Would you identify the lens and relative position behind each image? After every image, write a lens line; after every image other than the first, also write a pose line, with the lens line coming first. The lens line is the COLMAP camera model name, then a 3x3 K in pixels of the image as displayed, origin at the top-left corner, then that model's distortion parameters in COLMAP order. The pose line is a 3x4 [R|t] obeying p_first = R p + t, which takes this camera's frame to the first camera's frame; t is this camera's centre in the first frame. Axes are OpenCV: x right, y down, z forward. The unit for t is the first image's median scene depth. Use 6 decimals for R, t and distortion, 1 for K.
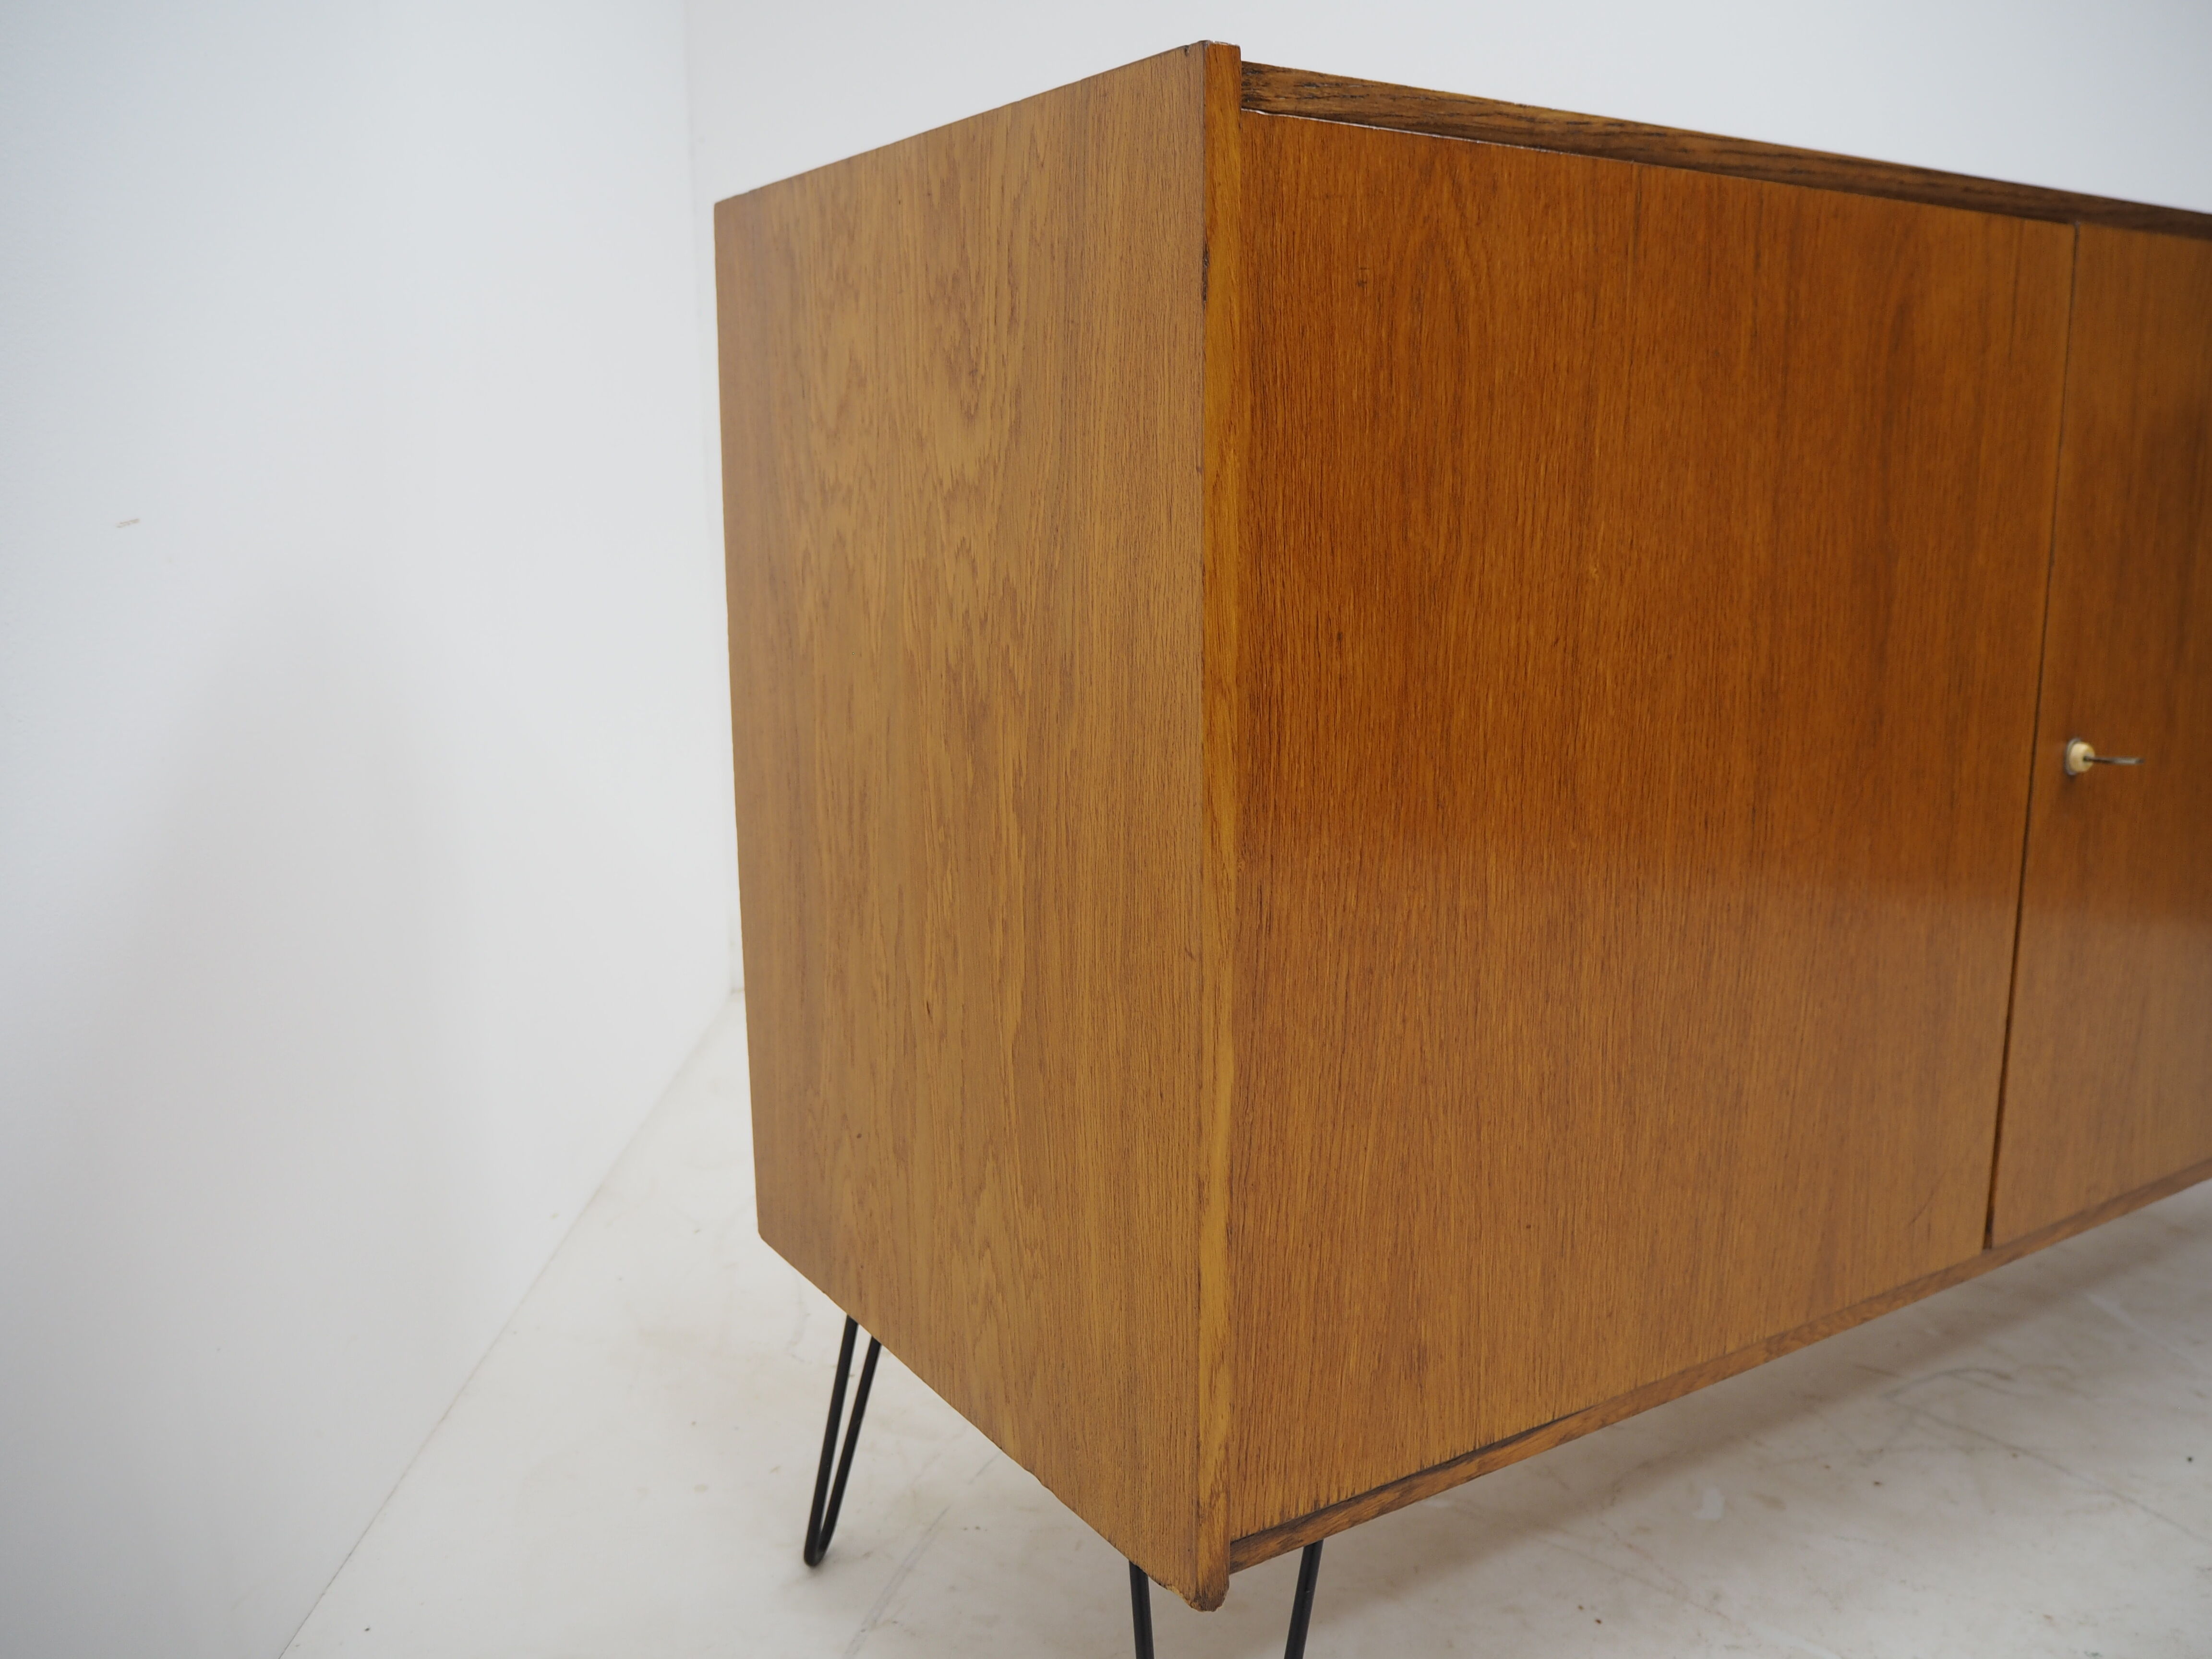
lens RADIAL K [[1850.0, 0, 1100.8], [0, 1850.0, 828.6], [0, 0, 1]] dist [-0.050051, 0.024002]
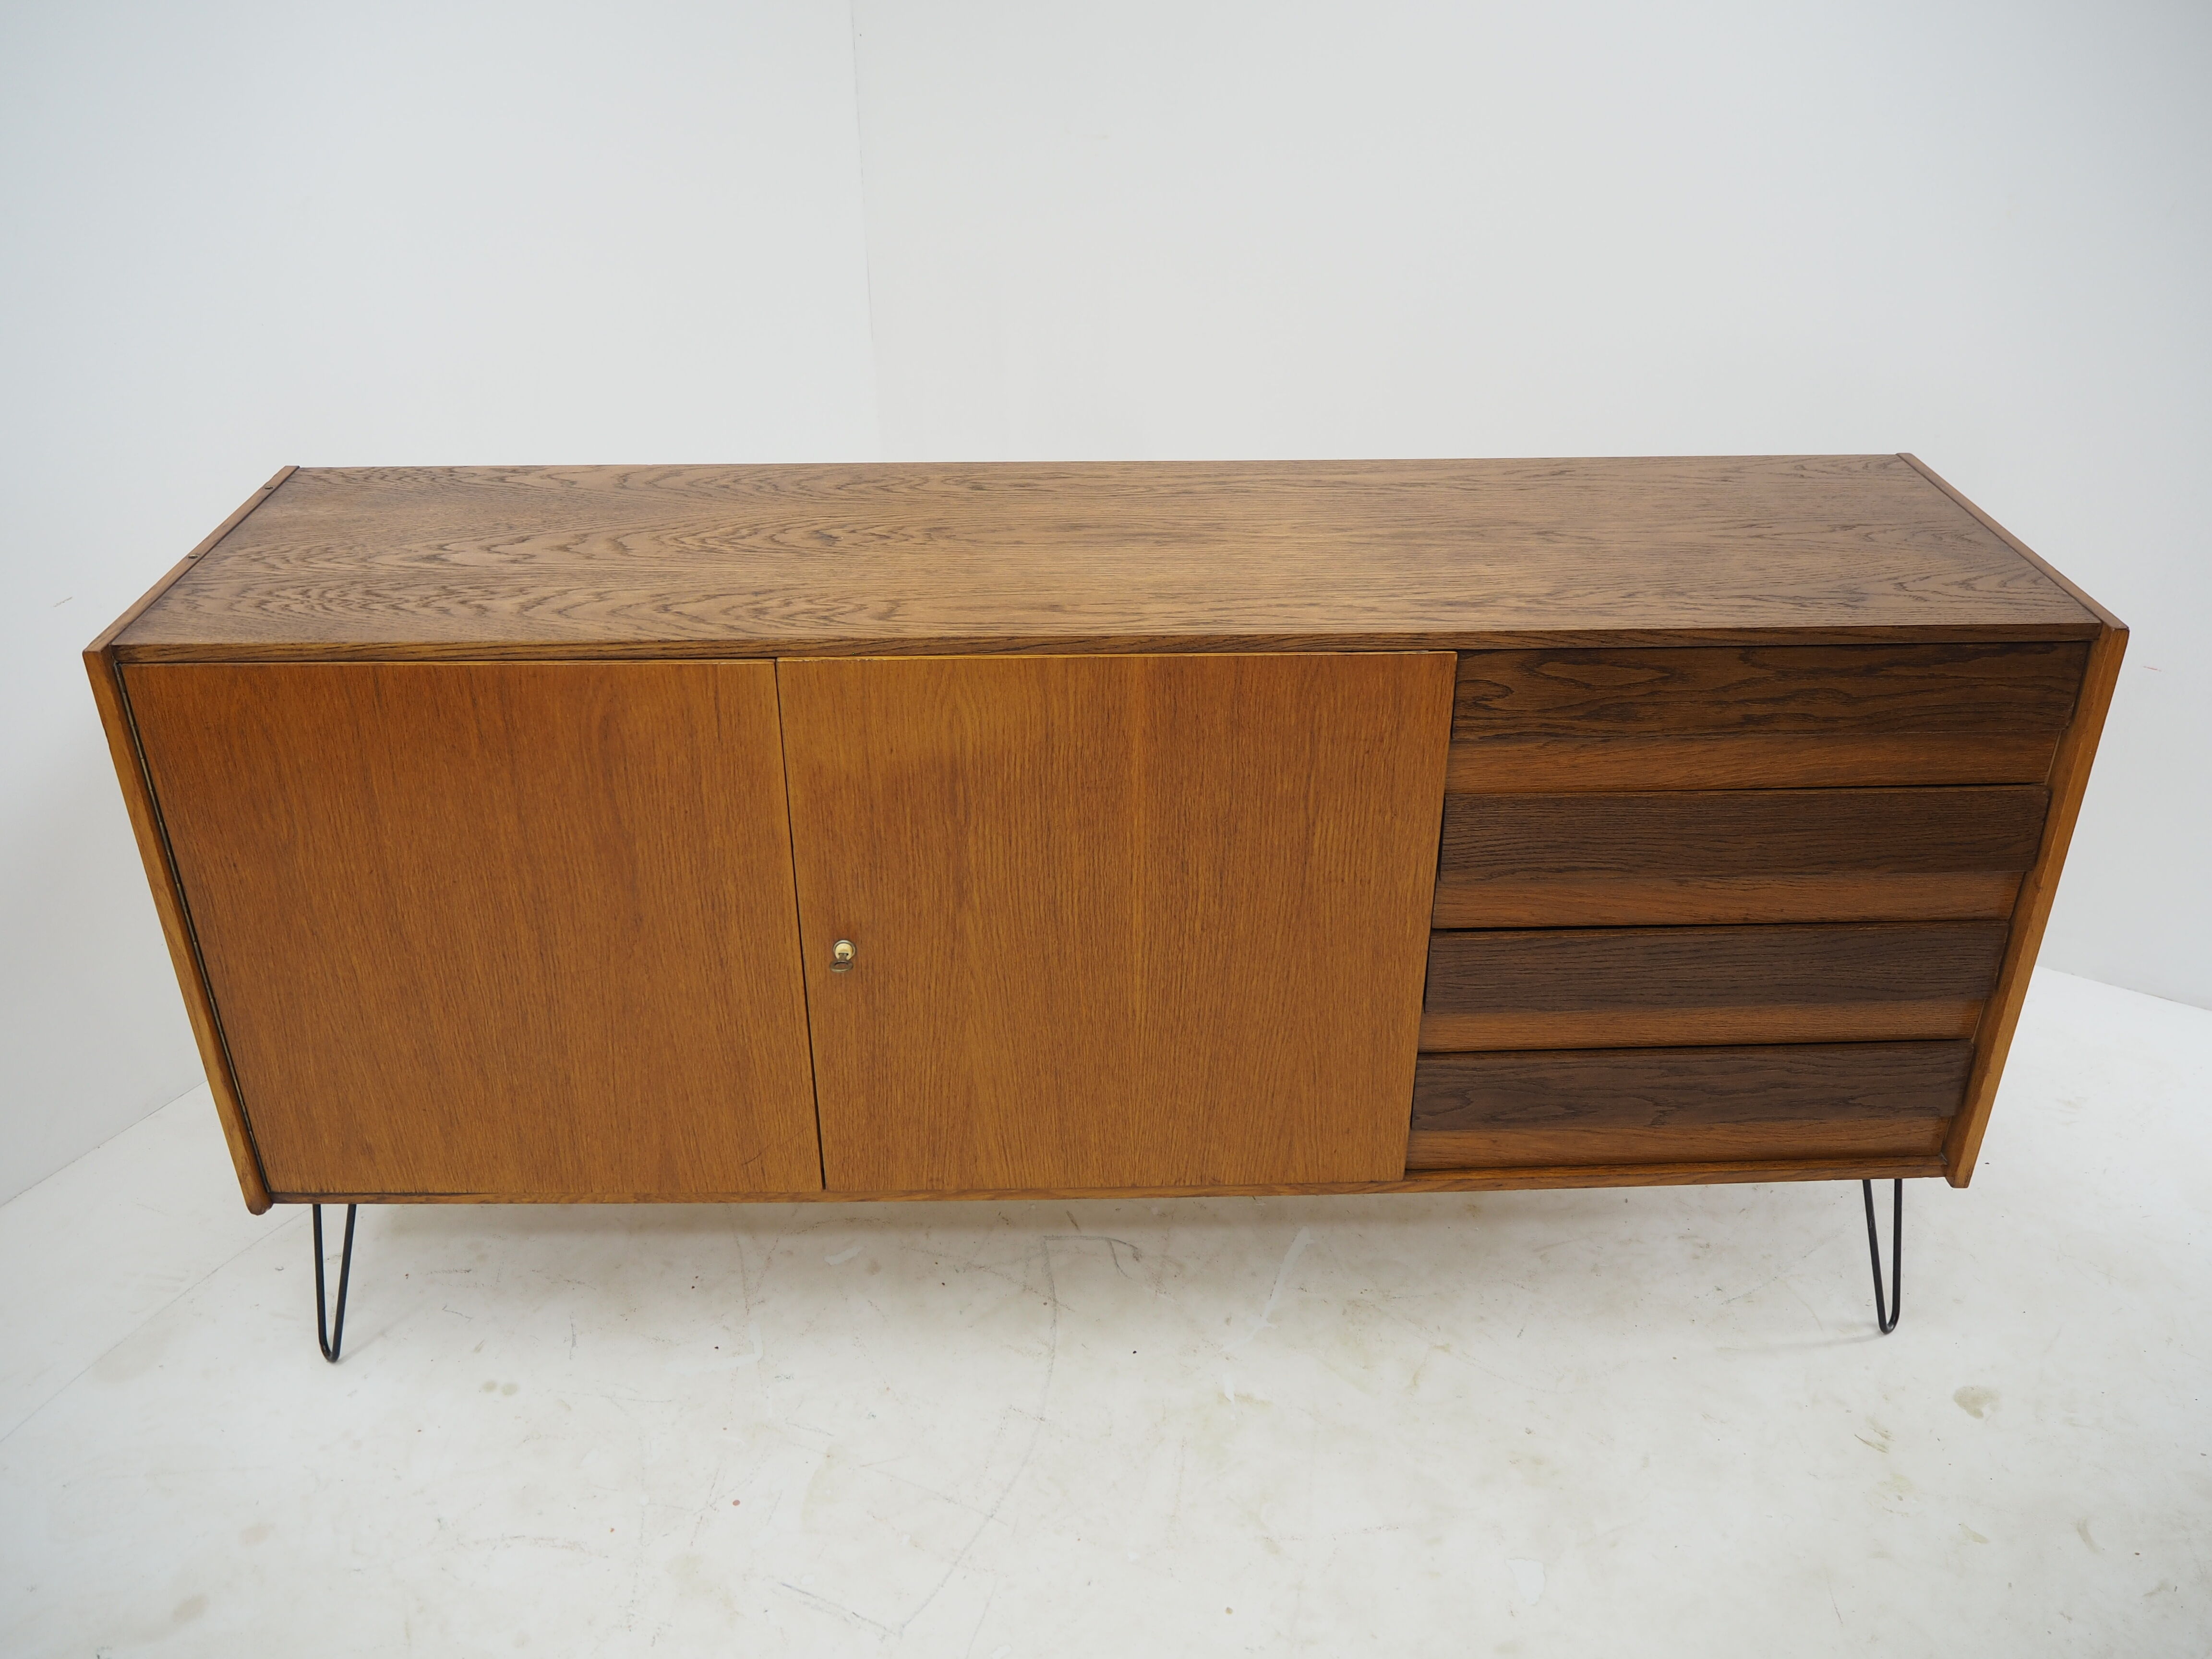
lens RADIAL K [[1850.0, 0, 1101.5], [0, 1850.0, 821.7], [0, 0, 1]] dist [-0.050051, 0.024002]
pose [[0.851939, 0.264217, -0.452095, 1.788798], [-0.102963, 0.931037, 0.350097, -0.921953], [0.513419, -0.251712, 0.820391, -0.242328]]
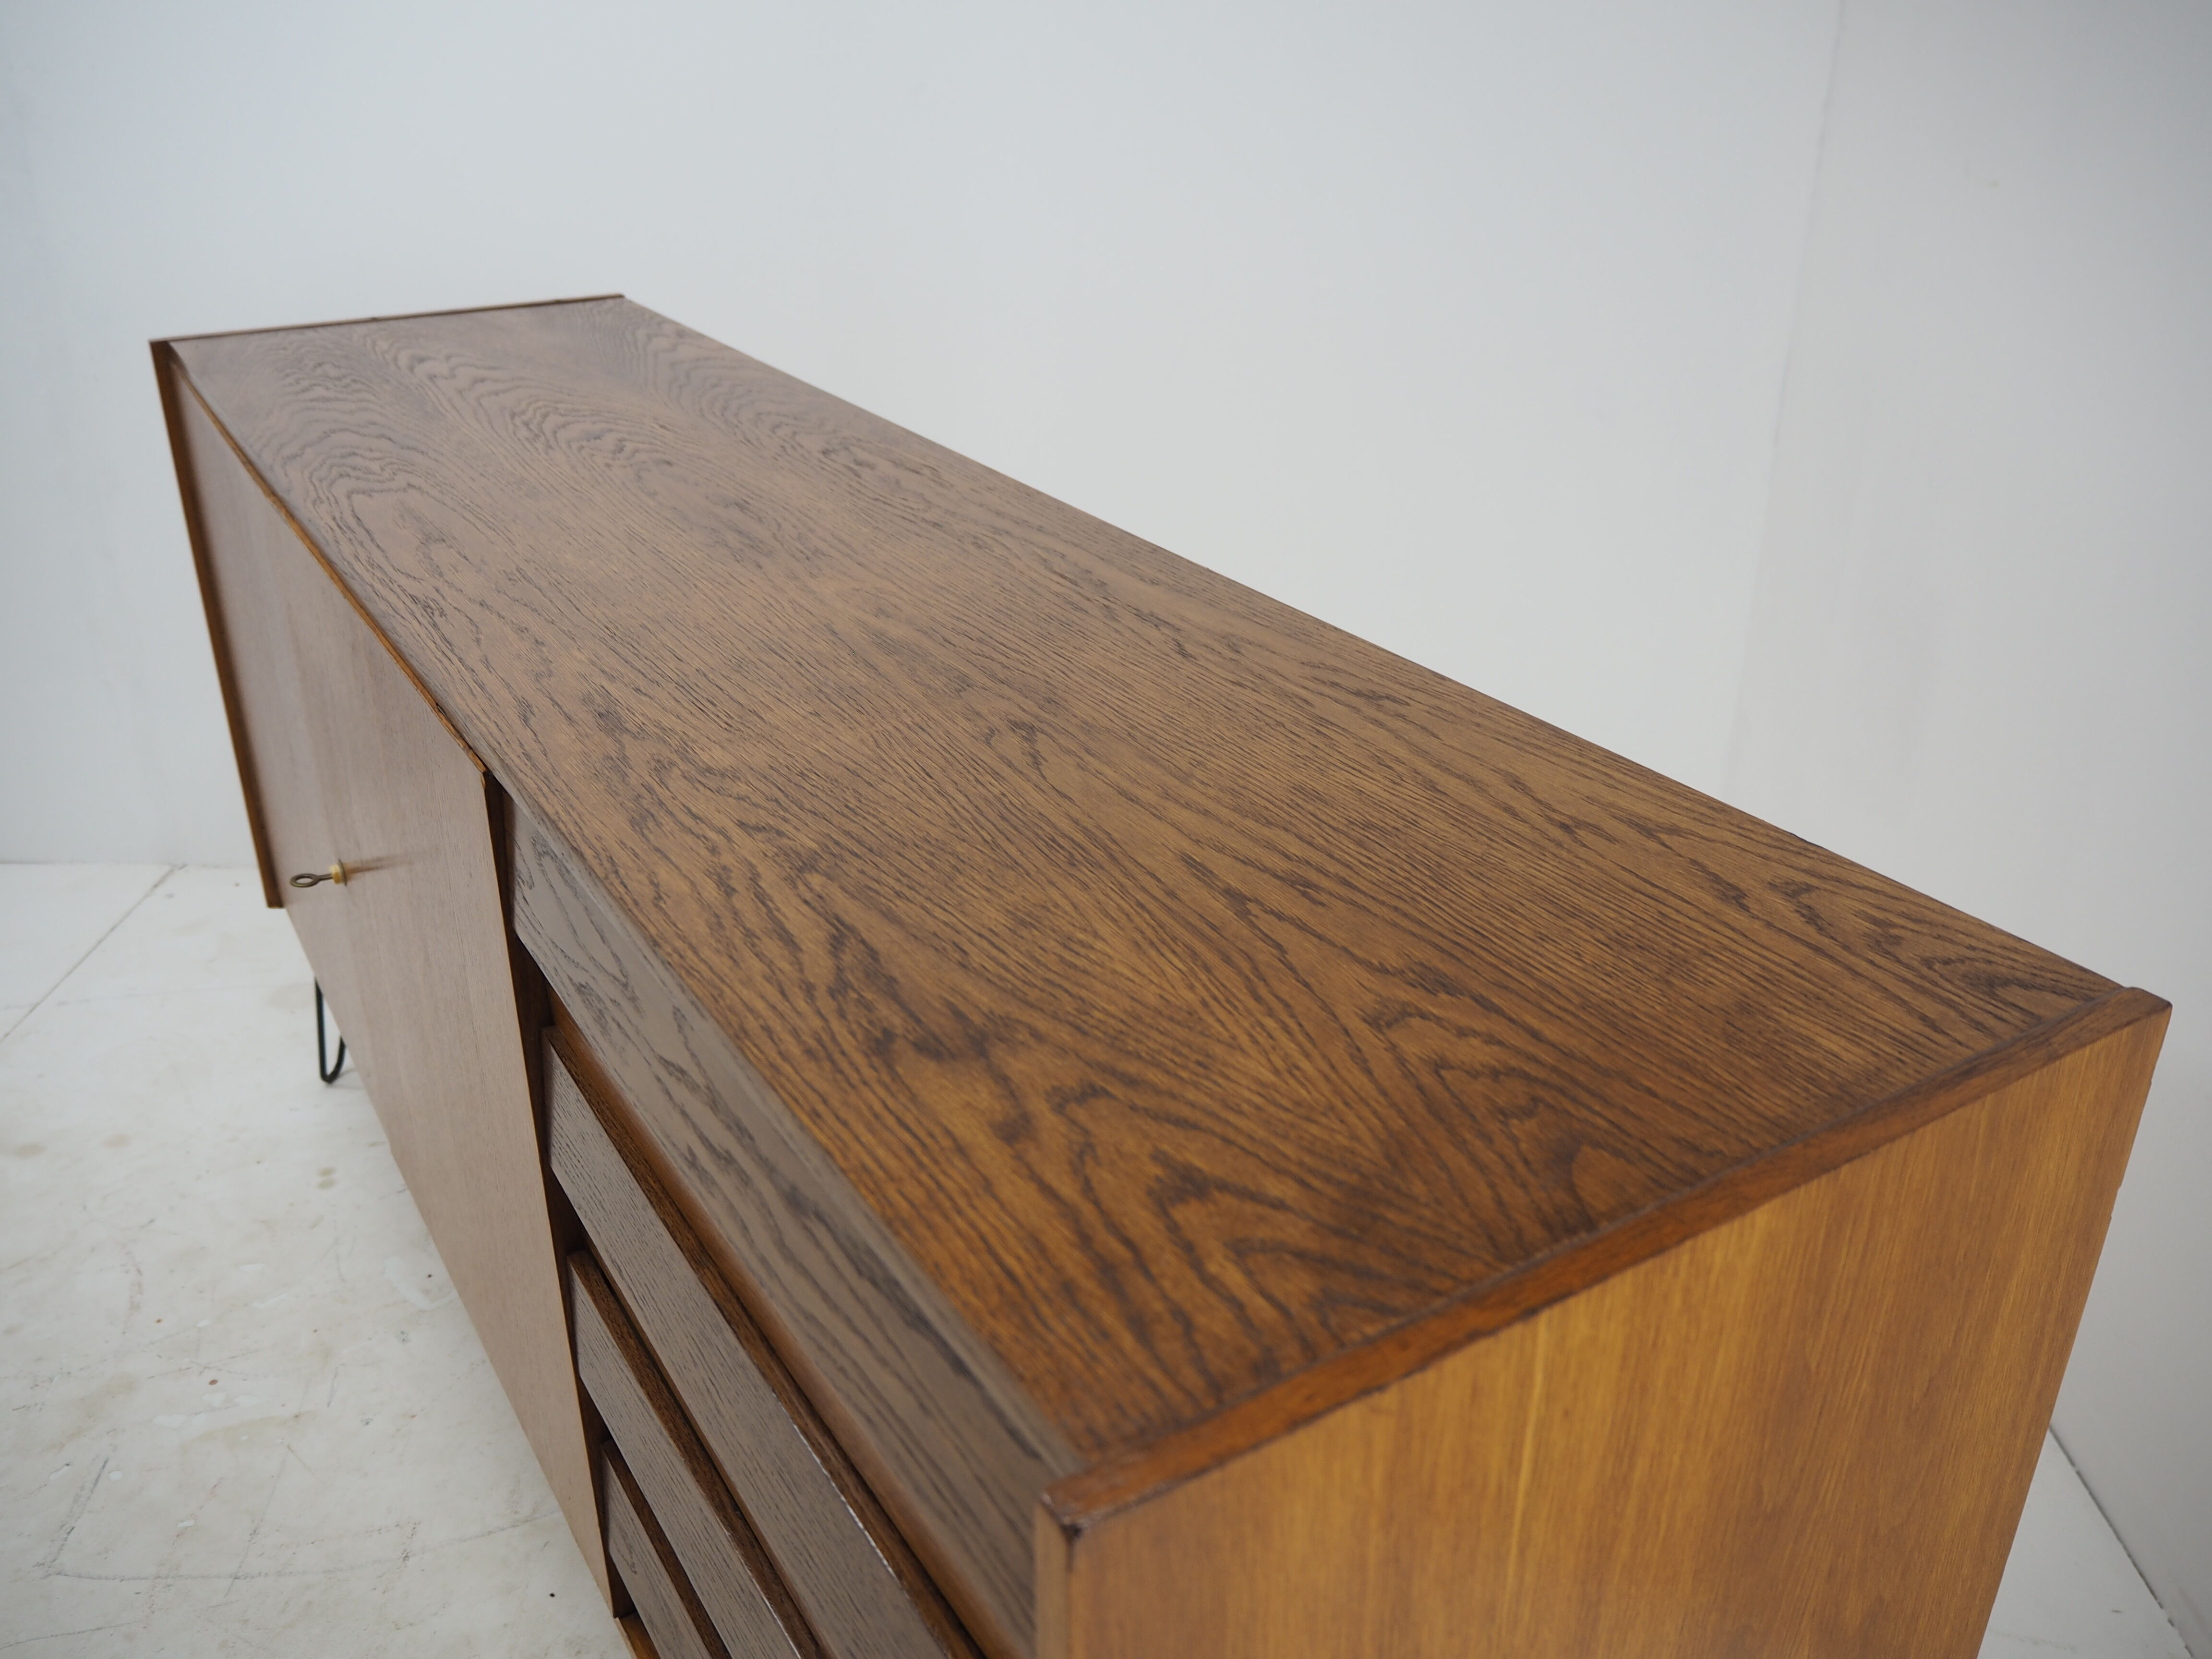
lens RADIAL K [[1850.0, 0, 1102.3], [0, 1850.0, 833.7], [0, 0, 1]] dist [-0.050051, 0.024002]
pose [[-0.017282, 0.441577, -0.897057, 2.173156], [-0.193992, 0.878661, 0.436259, -0.967278], [0.980851, 0.181561, 0.070477, 1.818454]]
